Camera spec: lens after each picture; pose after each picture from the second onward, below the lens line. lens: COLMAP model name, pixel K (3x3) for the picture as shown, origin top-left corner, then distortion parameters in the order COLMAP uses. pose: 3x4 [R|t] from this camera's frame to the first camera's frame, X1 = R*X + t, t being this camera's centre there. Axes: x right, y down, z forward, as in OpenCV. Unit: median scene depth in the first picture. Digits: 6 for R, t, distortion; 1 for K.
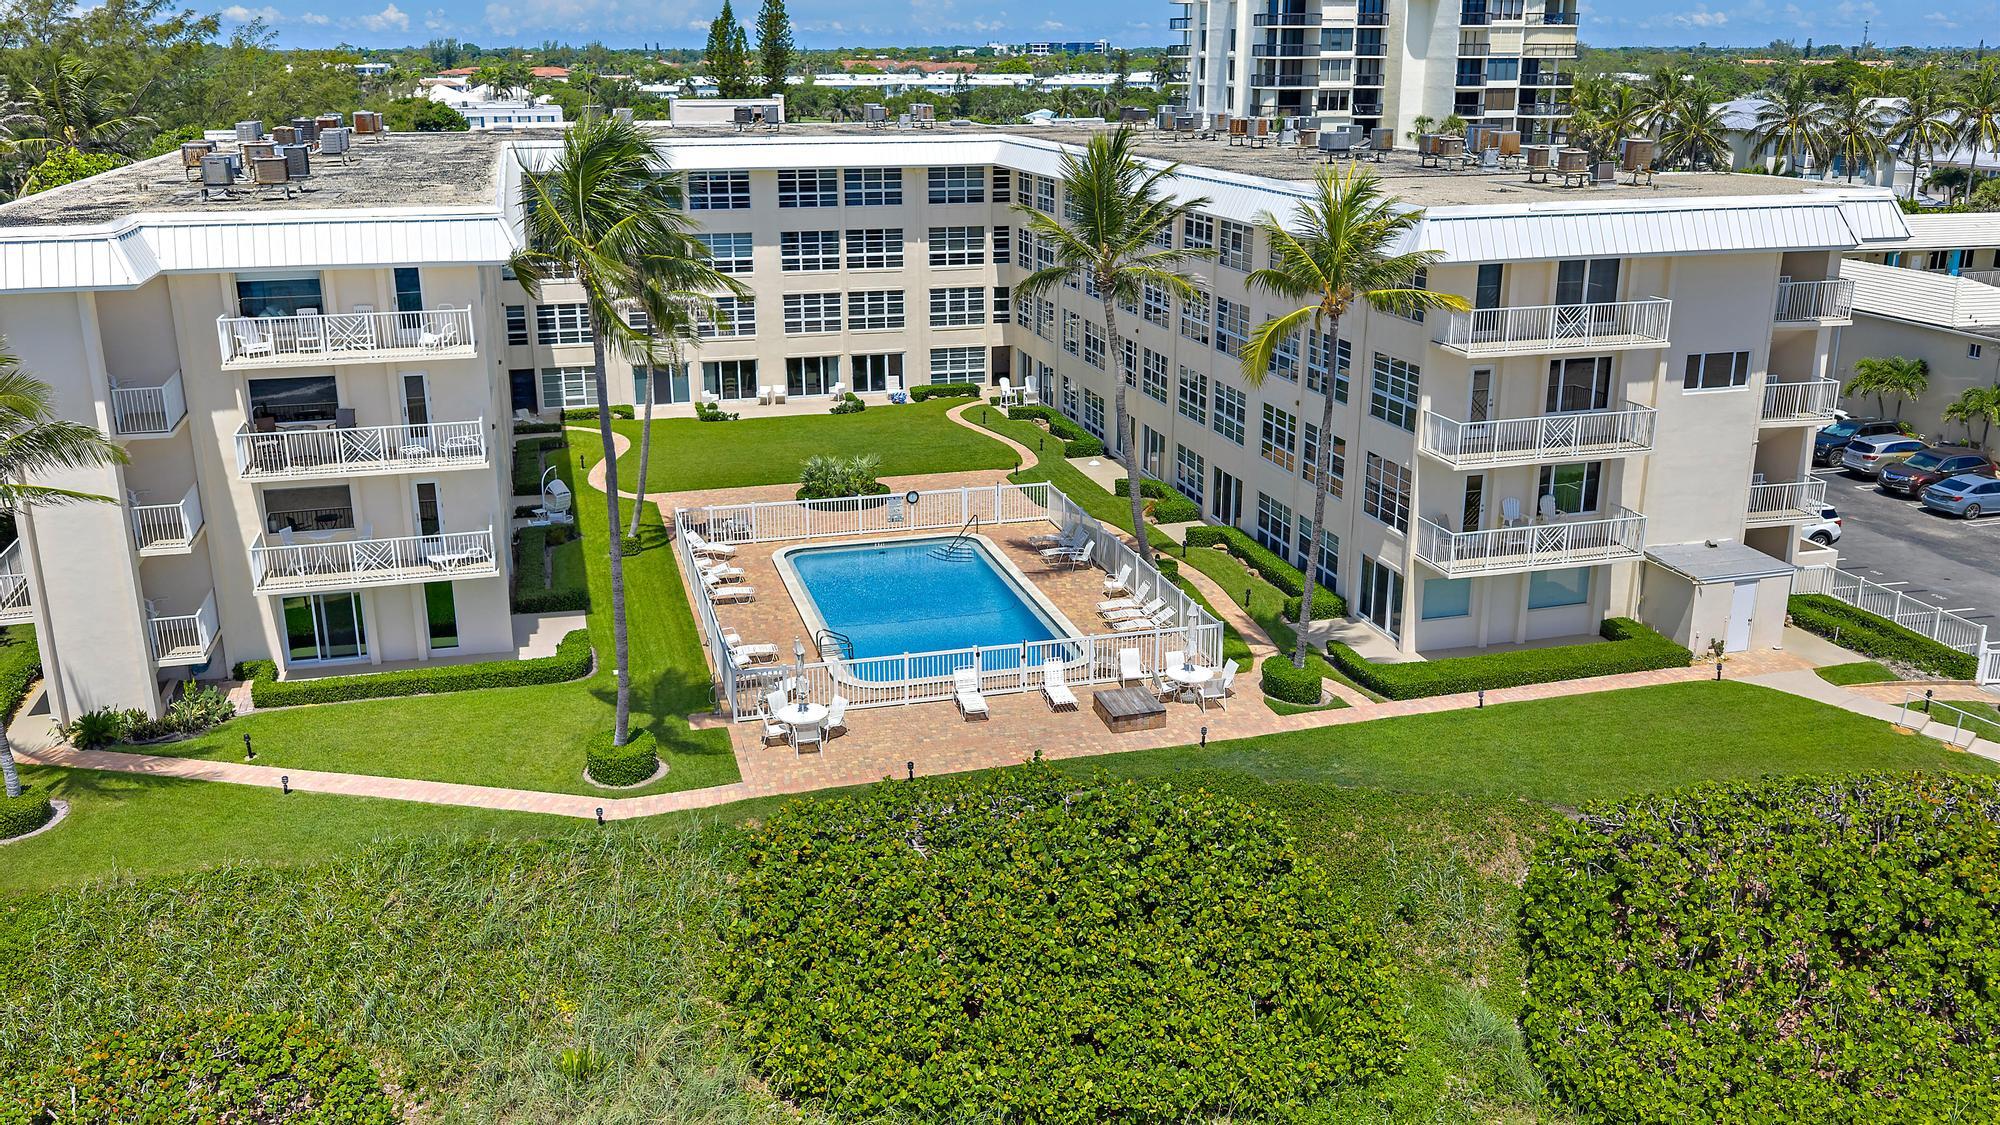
lens RADIAL K [[1679.4, 0, 1000.0], [0, 1679.4, 562.5], [0, 0, 1]] dist [0.002612, -0.016147]
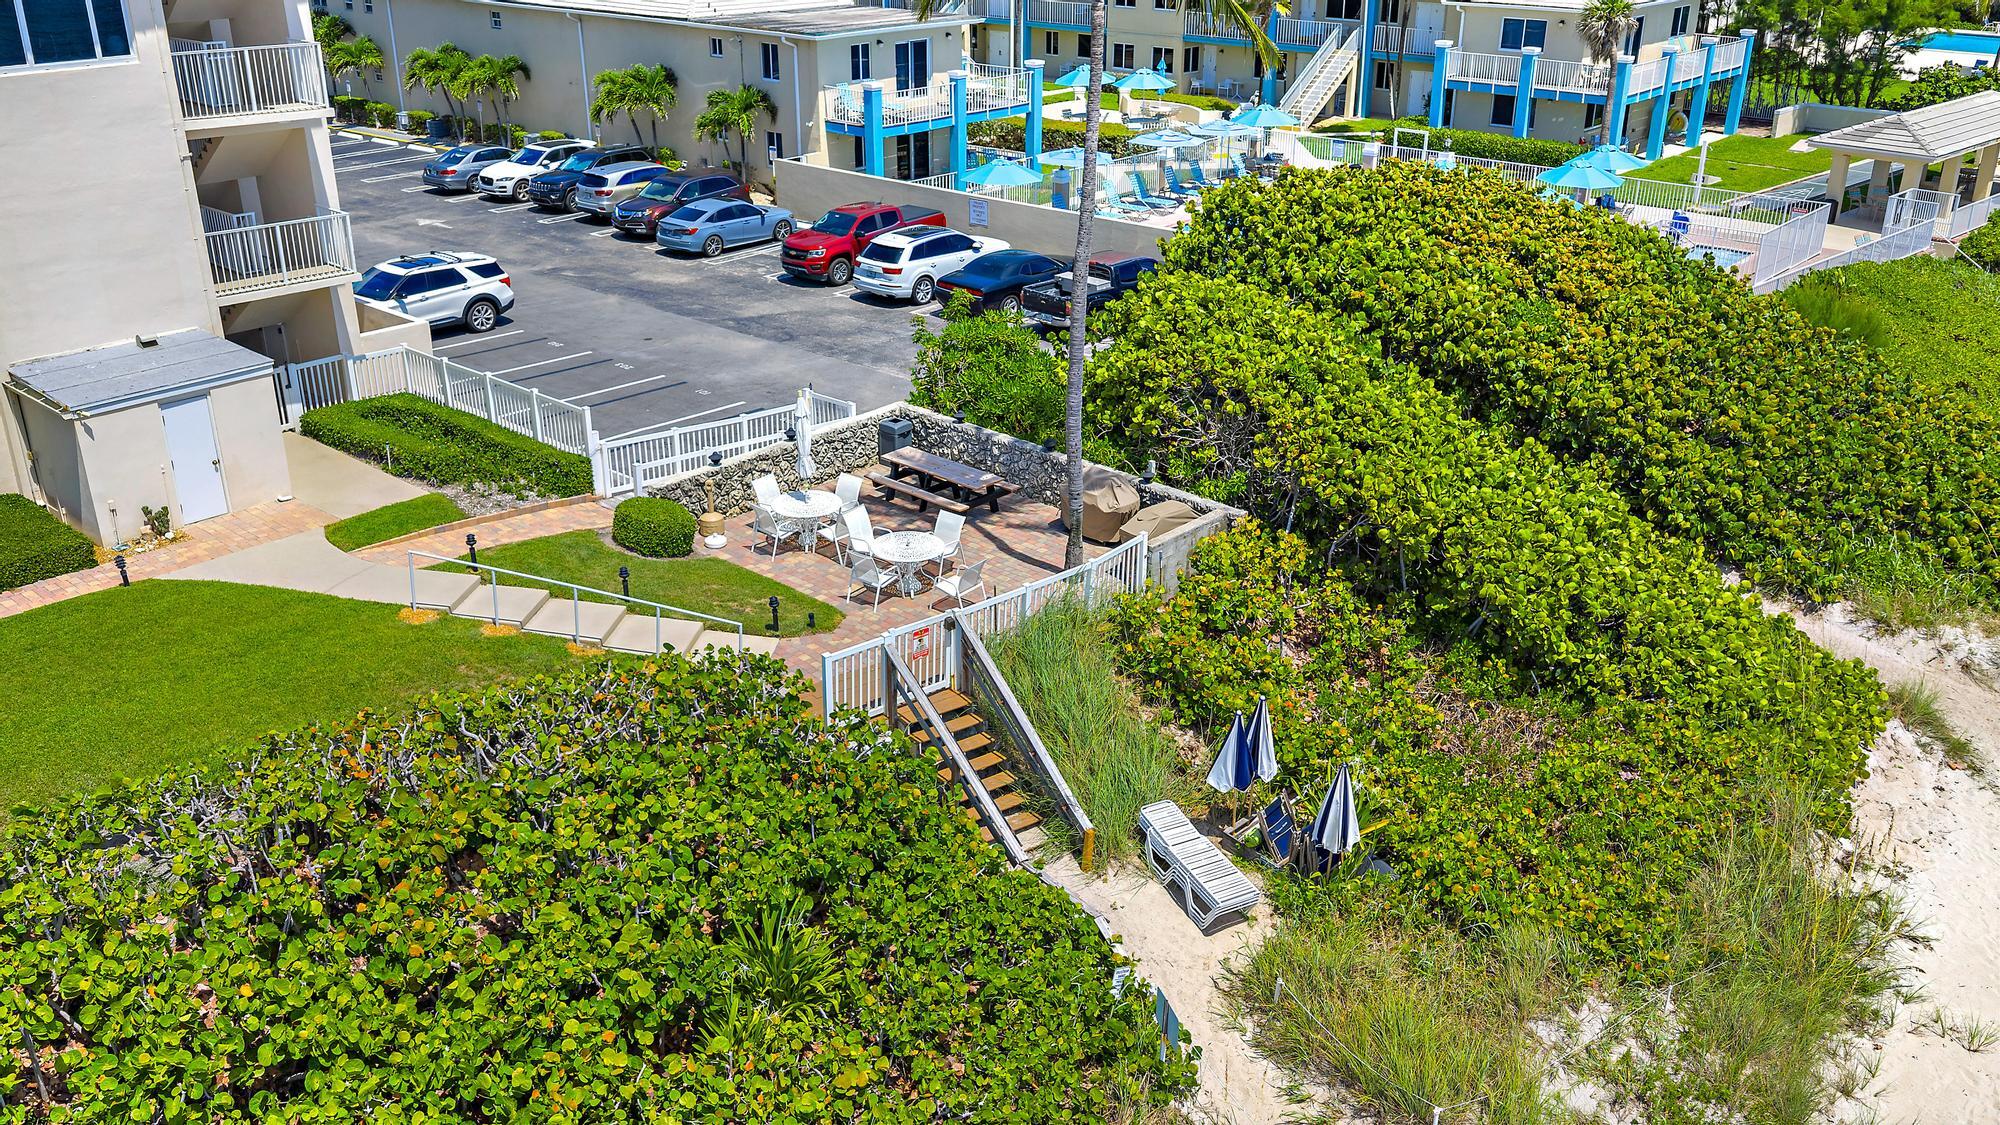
lens RADIAL K [[1679.4, 0, 1000.0], [0, 1679.4, 562.5], [0, 0, 1]] dist [0.002612, -0.016147]
pose [[0.842632, -0.209950, 0.495876, 0.357815], [0.155251, 0.976479, 0.149620, 0.021999], [-0.515625, -0.049089, 0.855407, 0.337846]]
